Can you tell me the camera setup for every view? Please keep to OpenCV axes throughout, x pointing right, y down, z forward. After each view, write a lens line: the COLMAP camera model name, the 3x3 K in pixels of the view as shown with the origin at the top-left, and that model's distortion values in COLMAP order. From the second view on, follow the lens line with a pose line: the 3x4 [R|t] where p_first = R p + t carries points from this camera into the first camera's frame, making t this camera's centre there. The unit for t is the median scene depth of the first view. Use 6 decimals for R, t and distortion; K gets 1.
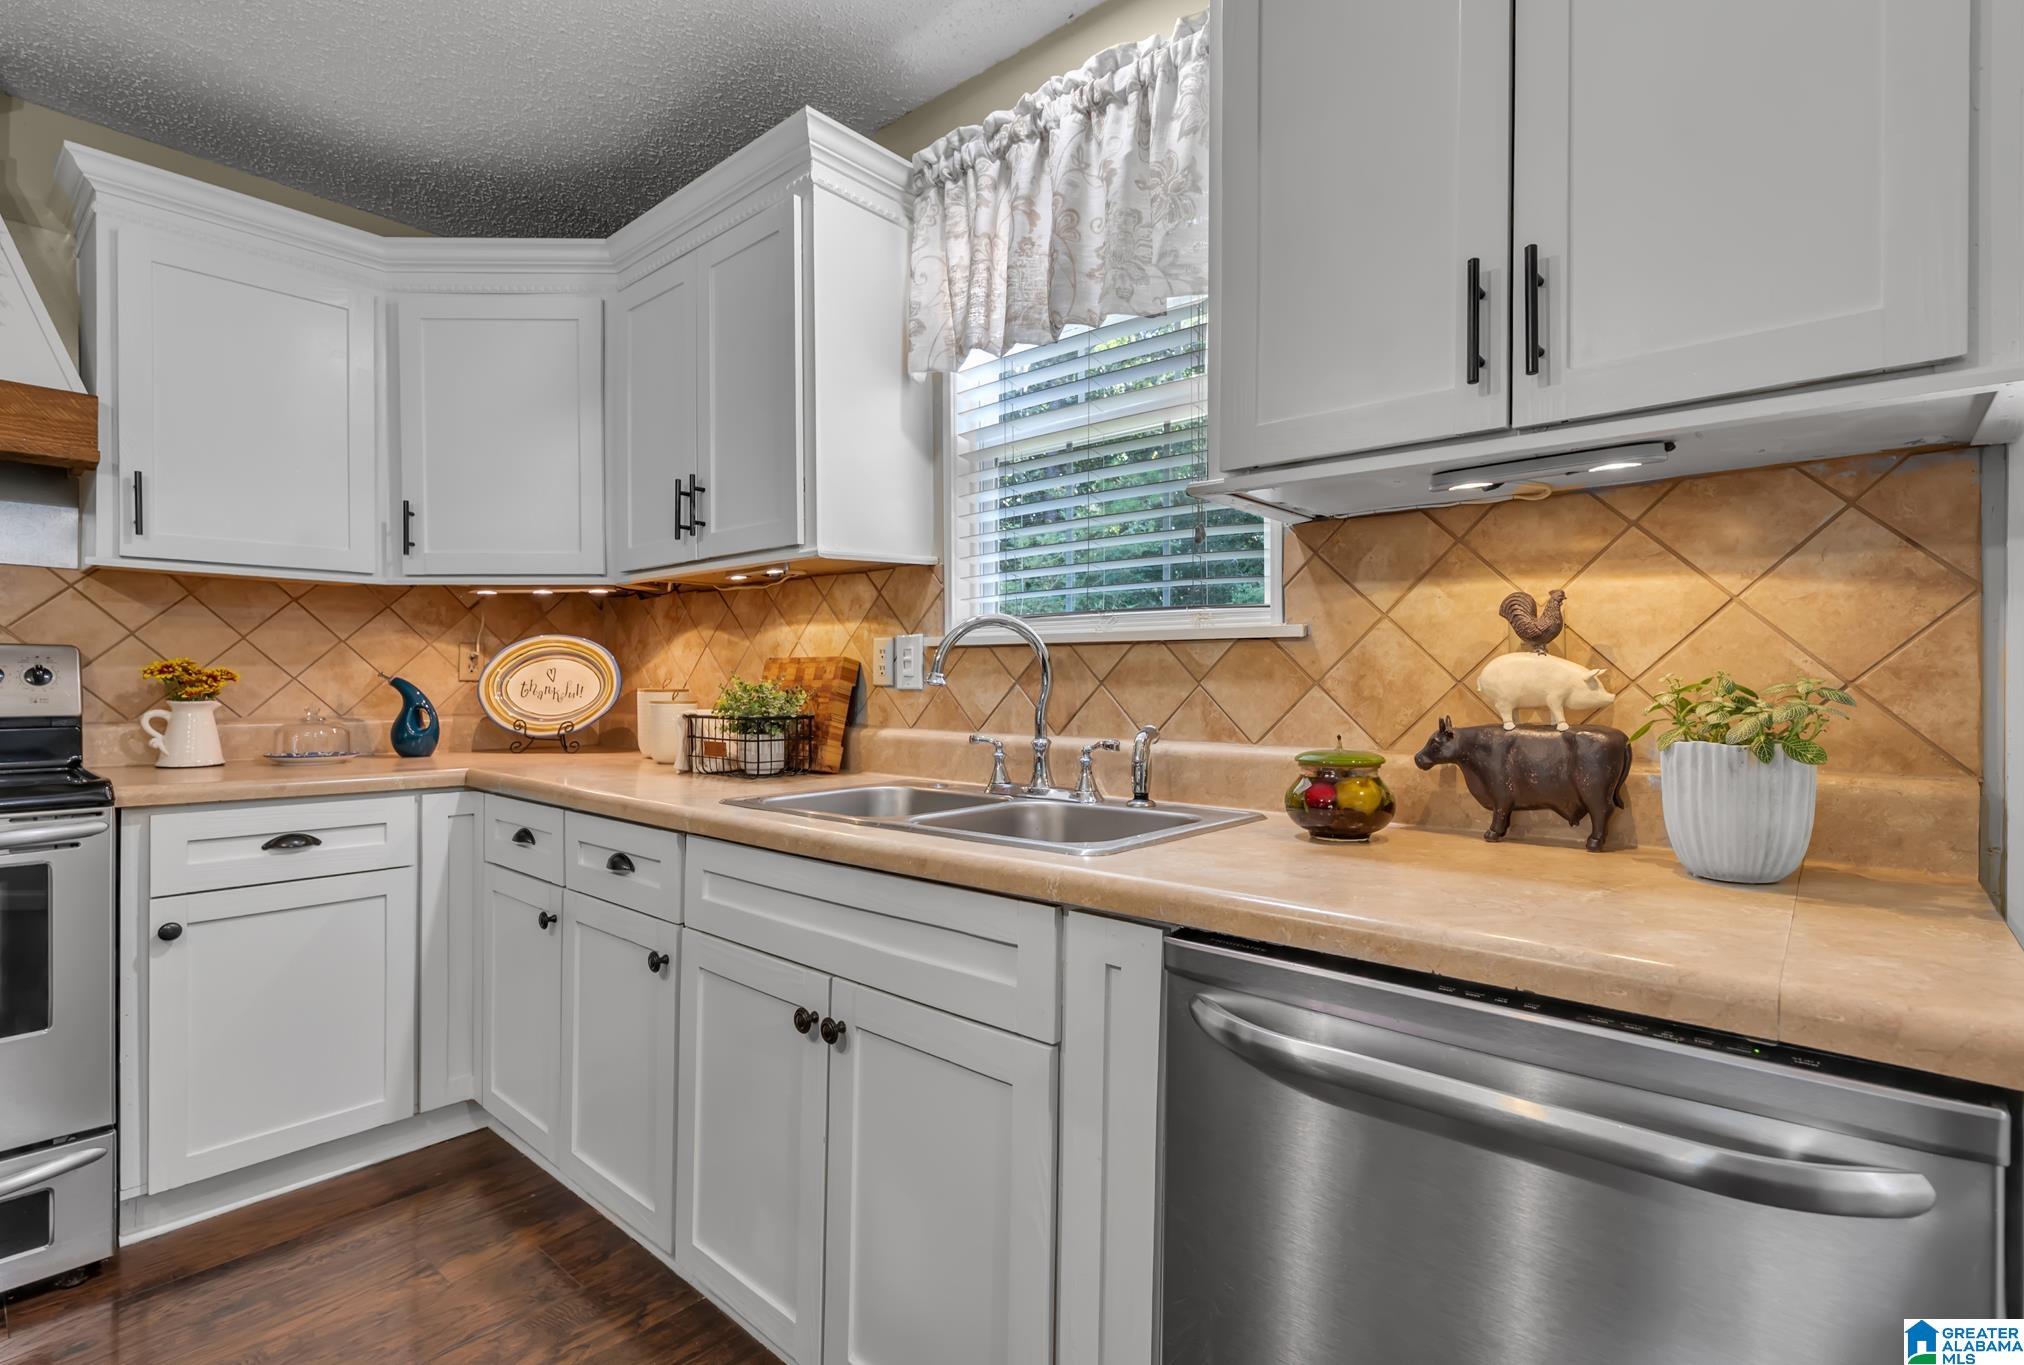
lens RADIAL K [[1007.3, 0, 892.7], [0, 1007.3, 682.8], [0, 0, 1]] dist [-0.001151, -0.000422]
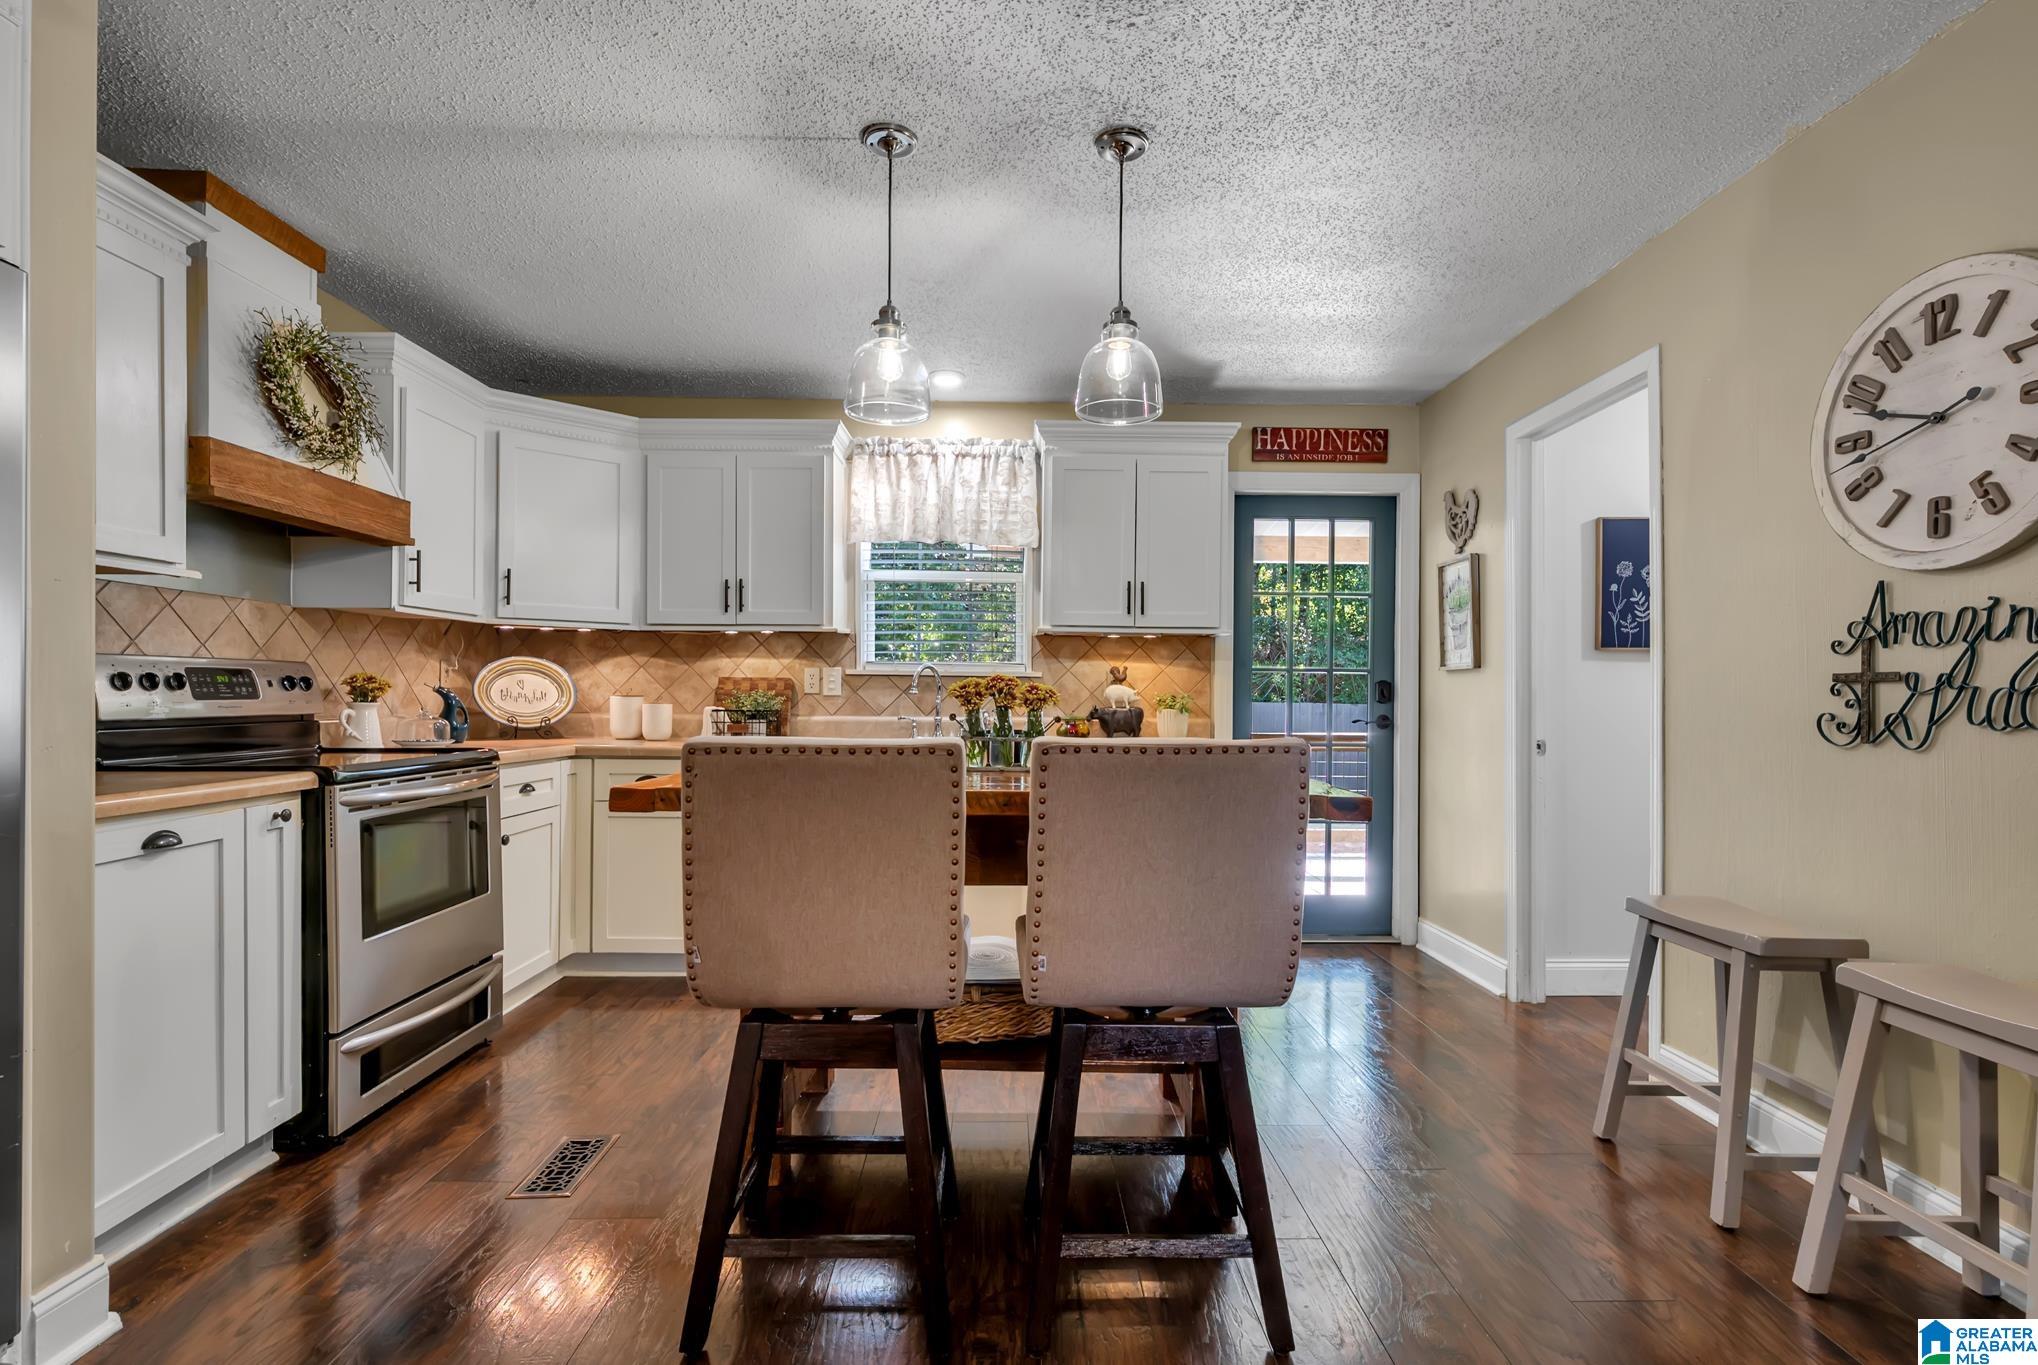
lens RADIAL K [[938.6, 0, 1025.0], [0, 938.6, 696.3], [0, 0, 1]] dist [0.001094, -0.000354]
pose [[0.739539, 0.001905, 0.673111, -1.127623], [-0.006201, 0.999973, 0.003983, -0.001970], [-0.673085, -0.007120, 0.739531, -0.726457]]
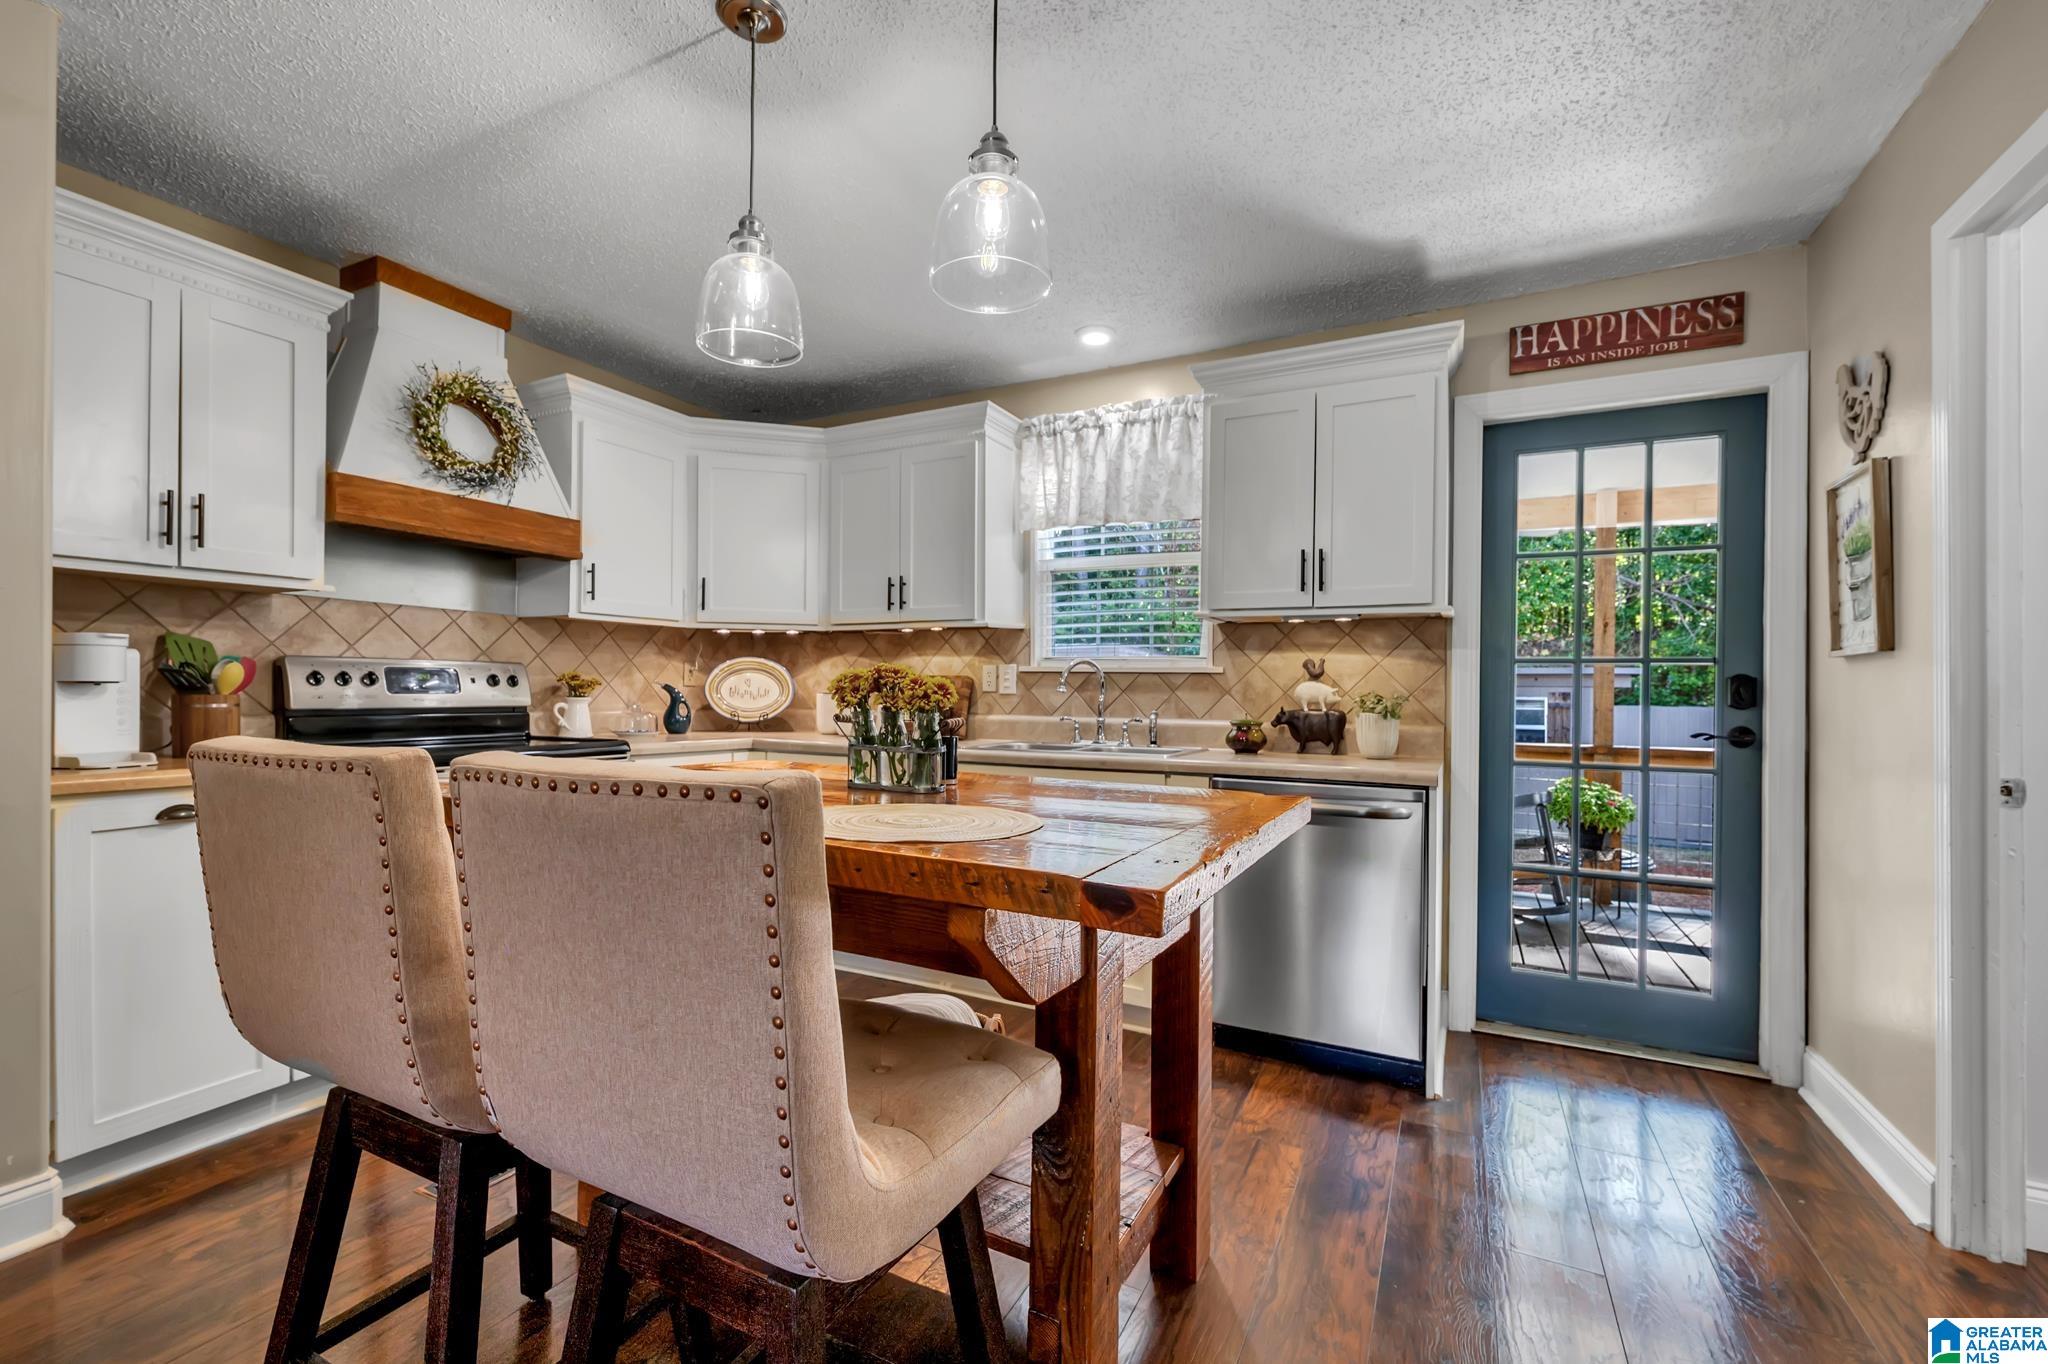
lens RADIAL K [[876.7, 0, 982.5], [0, 876.7, 690.5], [0, 0, 1]] dist [-0.000369, 0.000129]
pose [[0.966818, 0.008974, 0.255310, -0.535670], [-0.009490, 0.999955, 0.000789, -0.000636], [-0.255291, -0.003186, 0.966859, -0.678195]]
